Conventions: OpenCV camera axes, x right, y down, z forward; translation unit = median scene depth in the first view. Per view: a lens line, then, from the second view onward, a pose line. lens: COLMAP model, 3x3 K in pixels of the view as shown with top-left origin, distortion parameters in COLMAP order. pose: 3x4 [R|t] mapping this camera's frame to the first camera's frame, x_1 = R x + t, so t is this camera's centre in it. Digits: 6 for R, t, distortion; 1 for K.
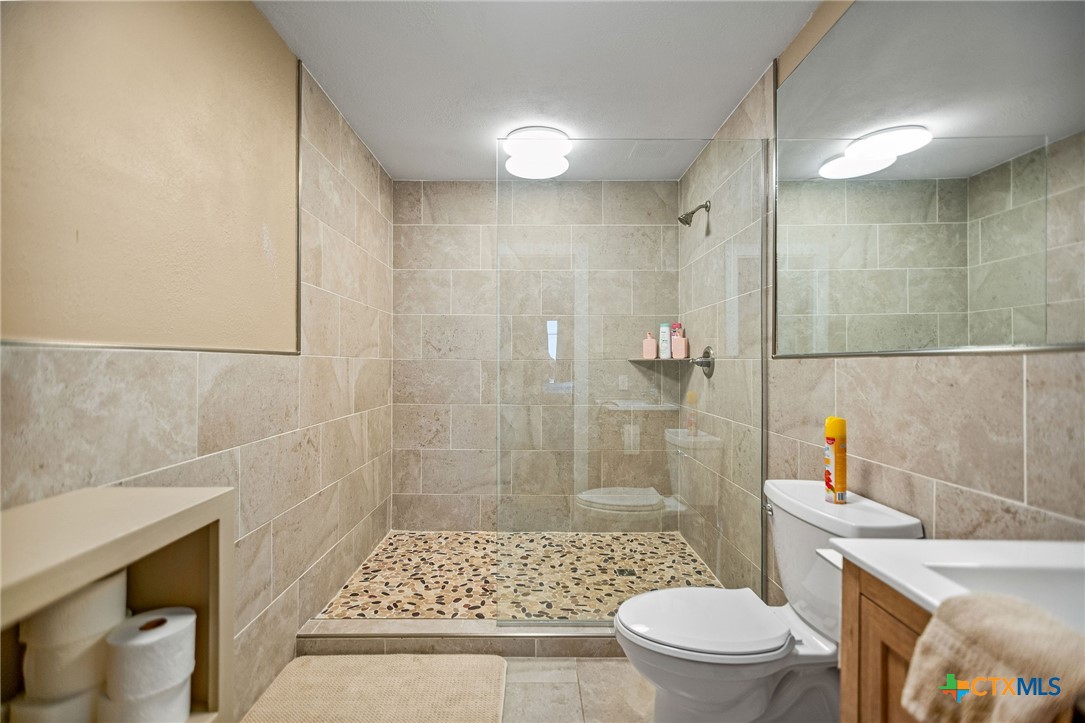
lens RADIAL K [[499.2, 0, 540.1], [0, 499.2, 357.1], [0, 0, 1]] dist [0.005553, 0.000678]
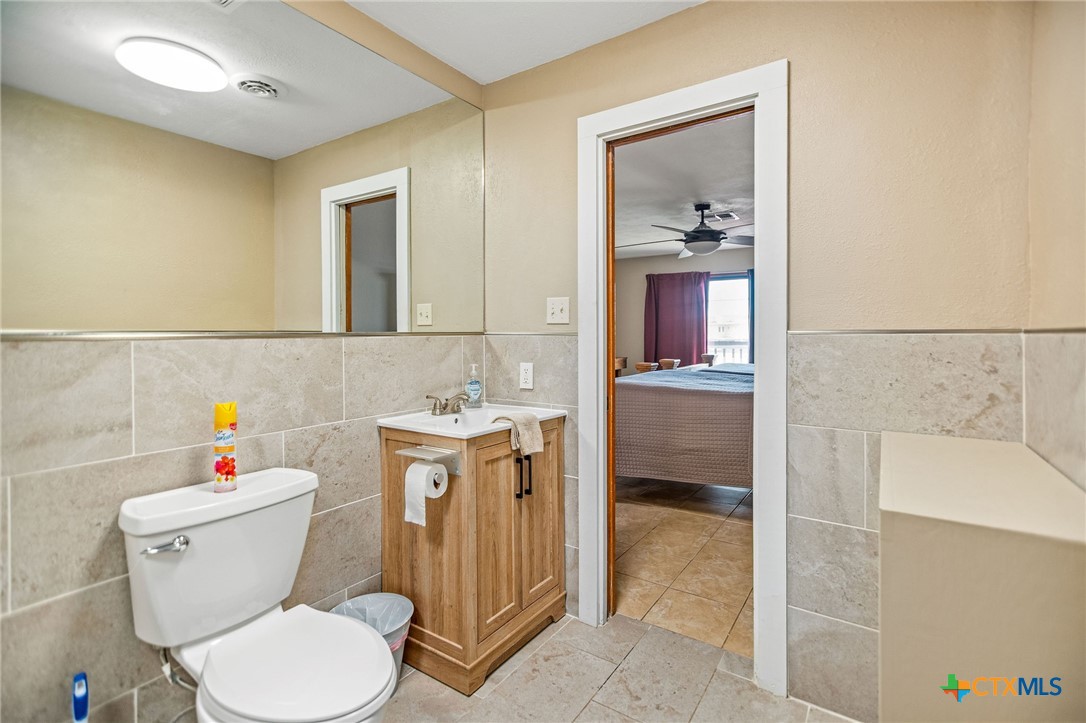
lens RADIAL K [[499.7, 0, 544.6], [0, 499.7, 353.4], [0, 0, 1]] dist [0.005553, 0.000678]
pose [[-0.822666, -0.010253, 0.568433, -0.533454], [0.004394, 0.999693, 0.024392, 0.008822], [-0.568508, 0.022564, -0.822368, 1.693217]]
